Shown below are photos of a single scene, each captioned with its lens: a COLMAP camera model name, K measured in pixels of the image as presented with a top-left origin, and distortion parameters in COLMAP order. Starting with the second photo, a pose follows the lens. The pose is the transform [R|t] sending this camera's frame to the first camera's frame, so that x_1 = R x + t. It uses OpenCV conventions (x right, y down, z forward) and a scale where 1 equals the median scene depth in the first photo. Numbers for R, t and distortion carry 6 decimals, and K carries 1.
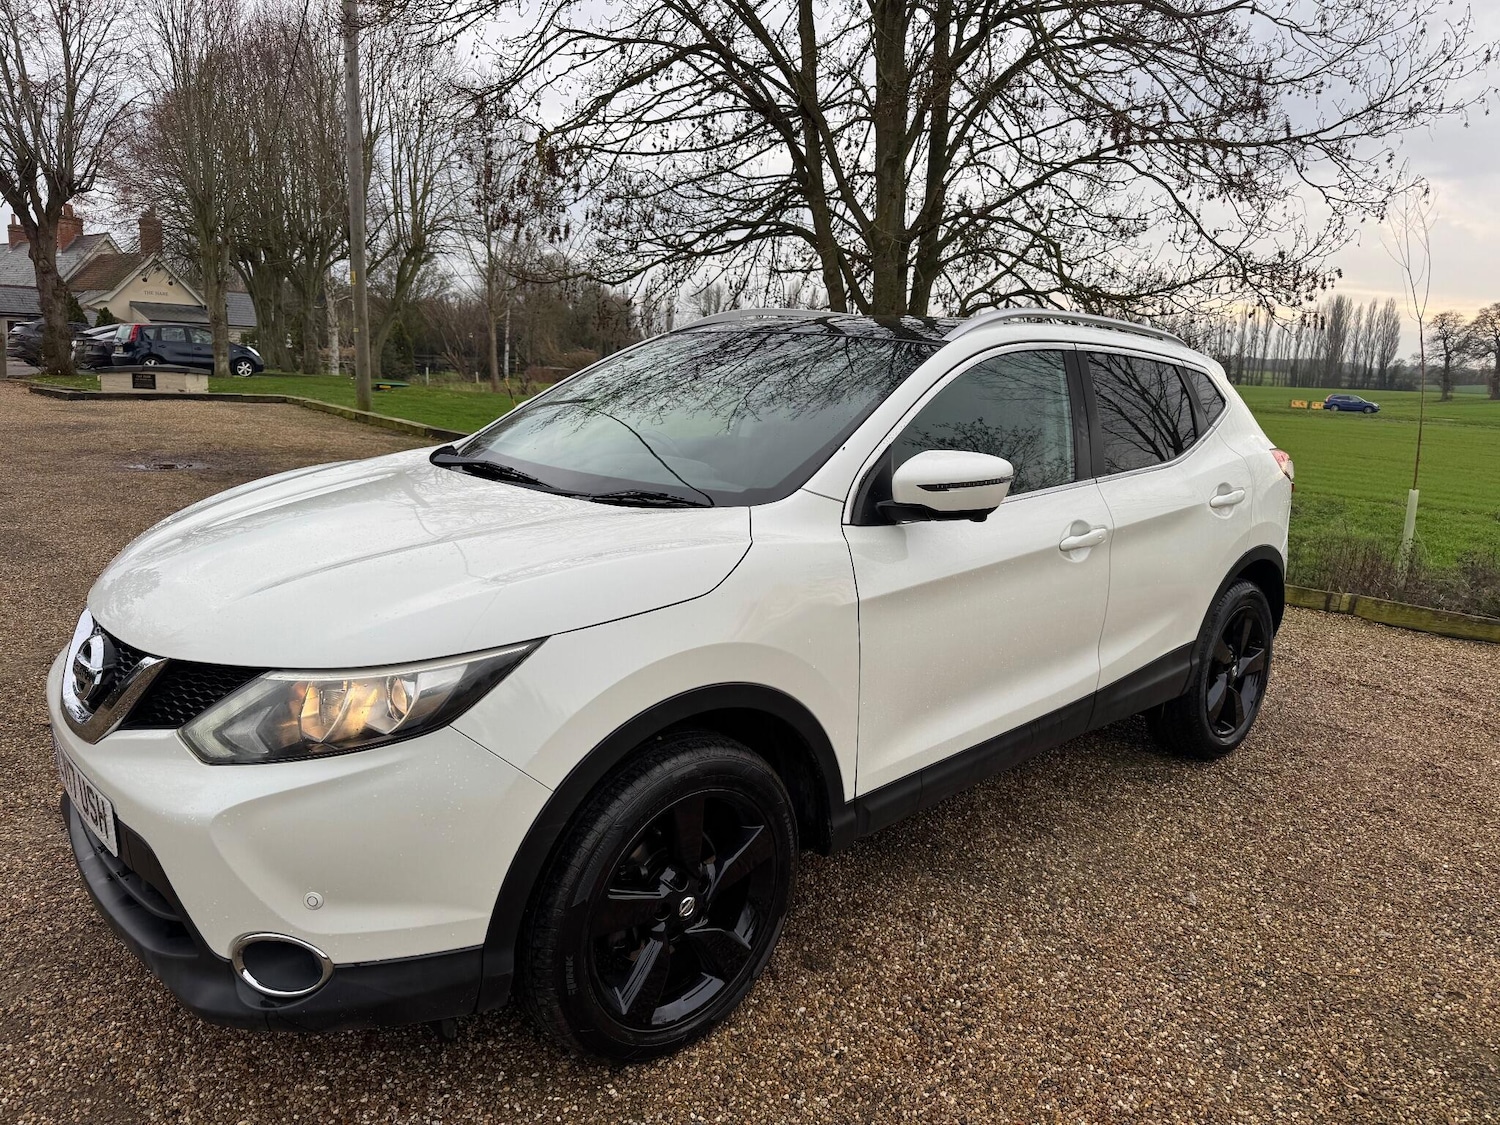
lens RADIAL K [[1068.9, 0, 753.2], [0, 1068.9, 565.9], [0, 0, 1]] dist [0.023173, -0.031381]
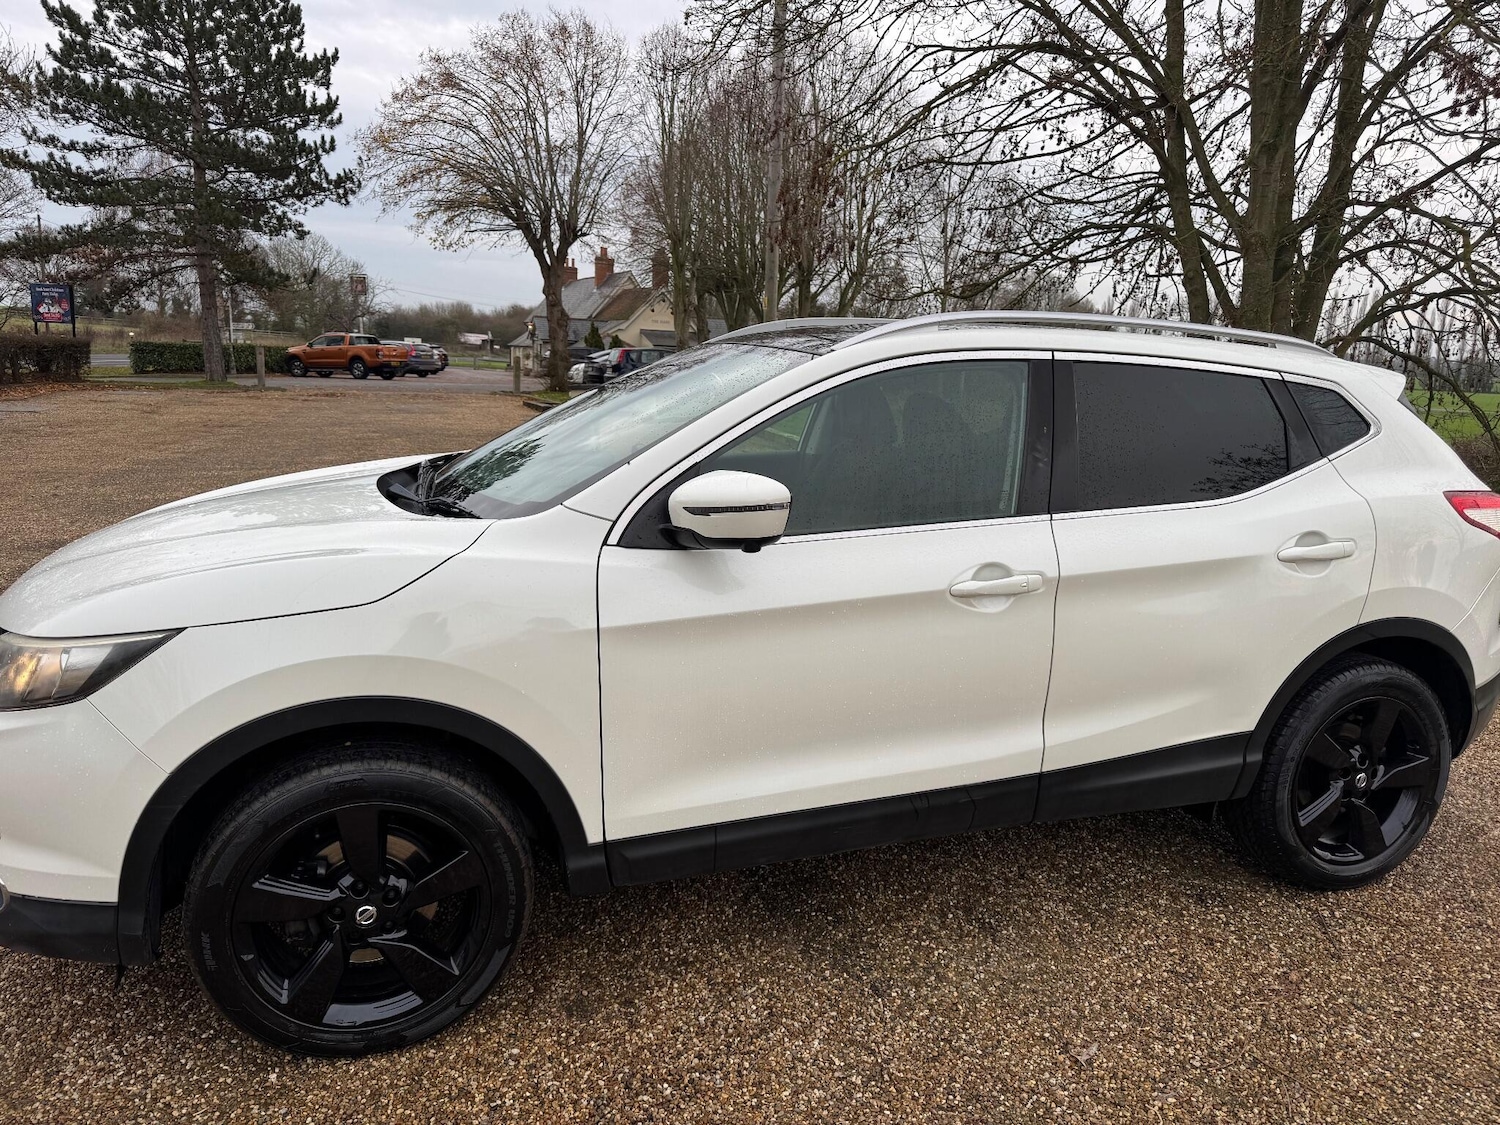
lens RADIAL K [[1068.9, 0, 753.2], [0, 1068.9, 565.9], [0, 0, 1]] dist [0.023173, -0.031381]
pose [[0.904084, 0.071567, -0.421320, 0.374867], [-0.078687, 0.996899, 0.000488, -0.019593], [0.420048, 0.032711, 0.906912, 0.131840]]
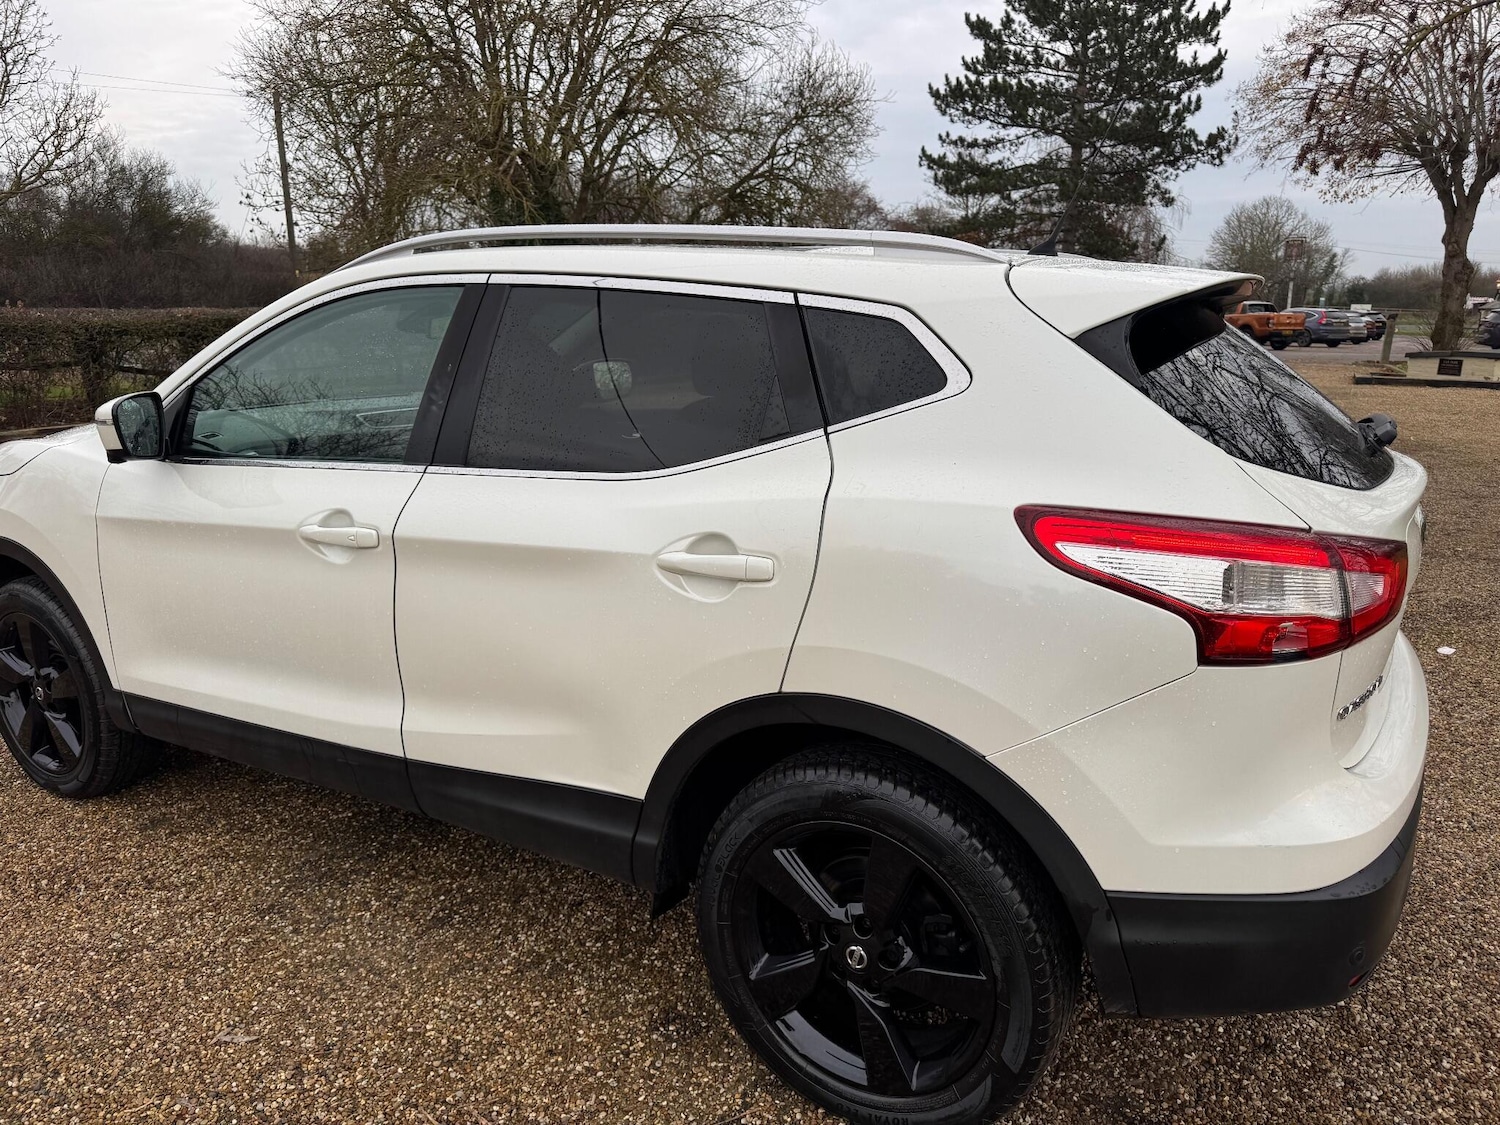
lens RADIAL K [[1062.3, 0, 741.6], [0, 1062.3, 565.4], [0, 0, 1]] dist [0.065119, -0.081099]
pose [[0.272328, 0.188685, -0.943523, 0.855495], [-0.184234, 0.972667, 0.141337, -0.125717], [0.944402, 0.135339, 0.299647, 0.804979]]
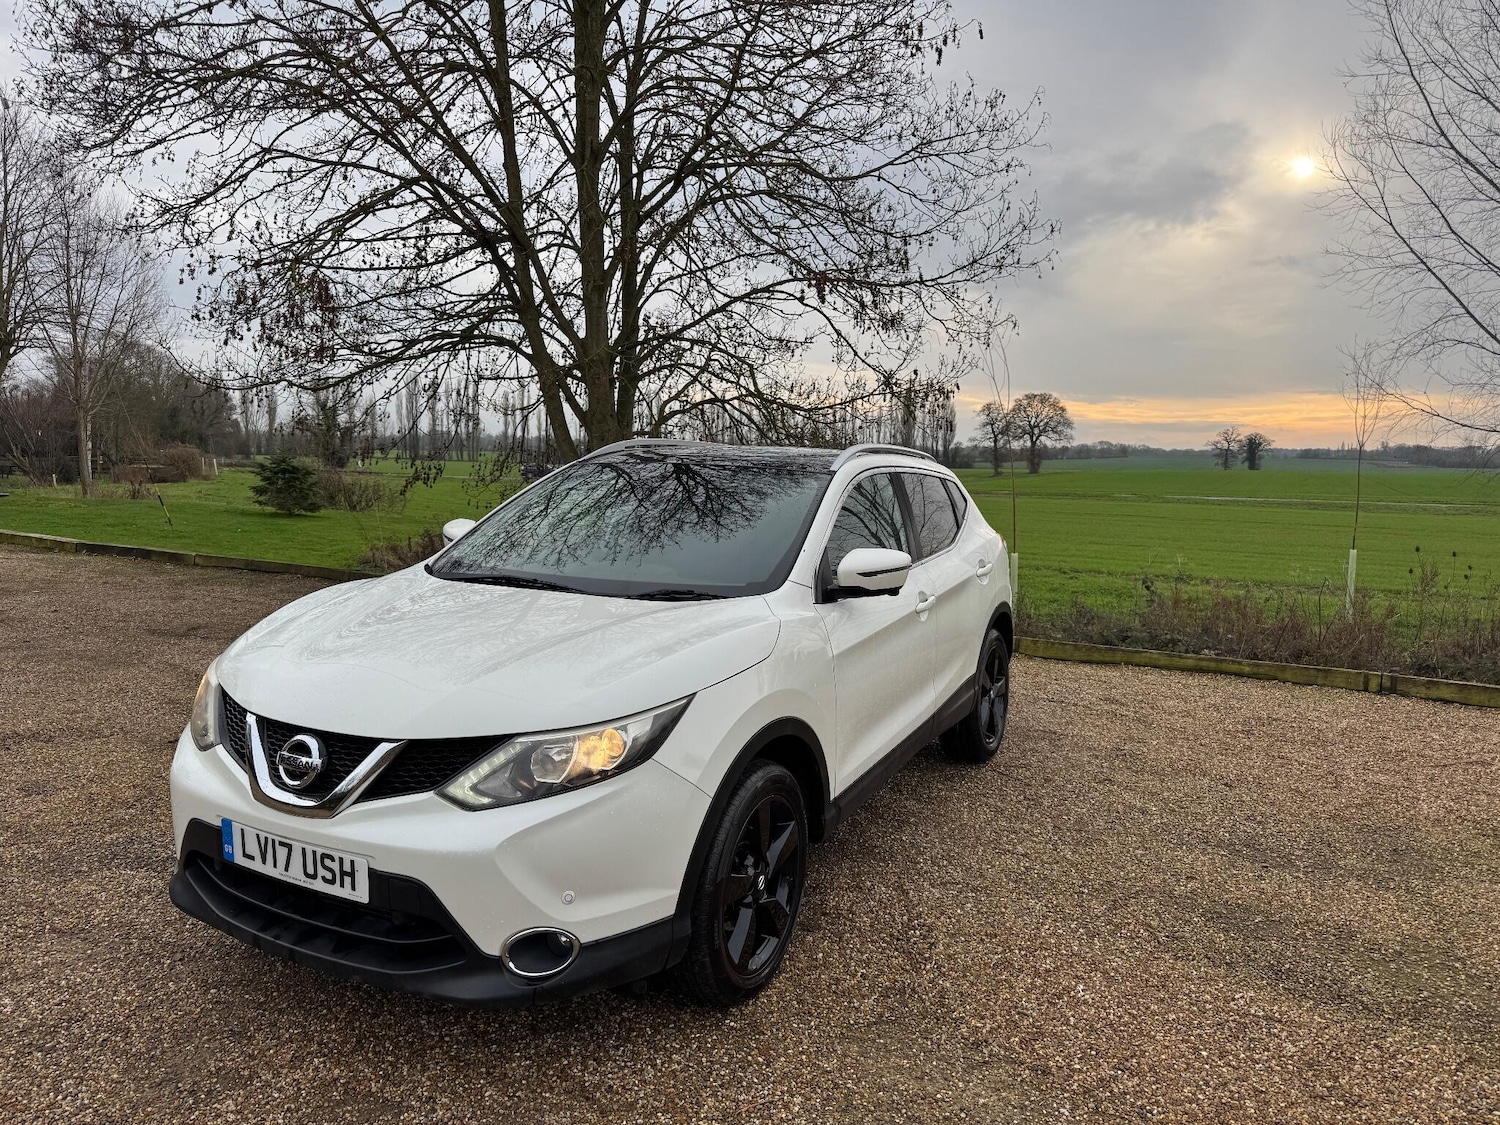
lens RADIAL K [[1062.3, 0, 741.6], [0, 1062.3, 565.4], [0, 0, 1]] dist [0.065119, -0.081099]
pose [[0.942168, -0.056100, 0.330413, -0.296361], [0.082451, 0.994389, -0.066273, -0.002674], [-0.324841, 0.089684, 0.941507, -0.195491]]
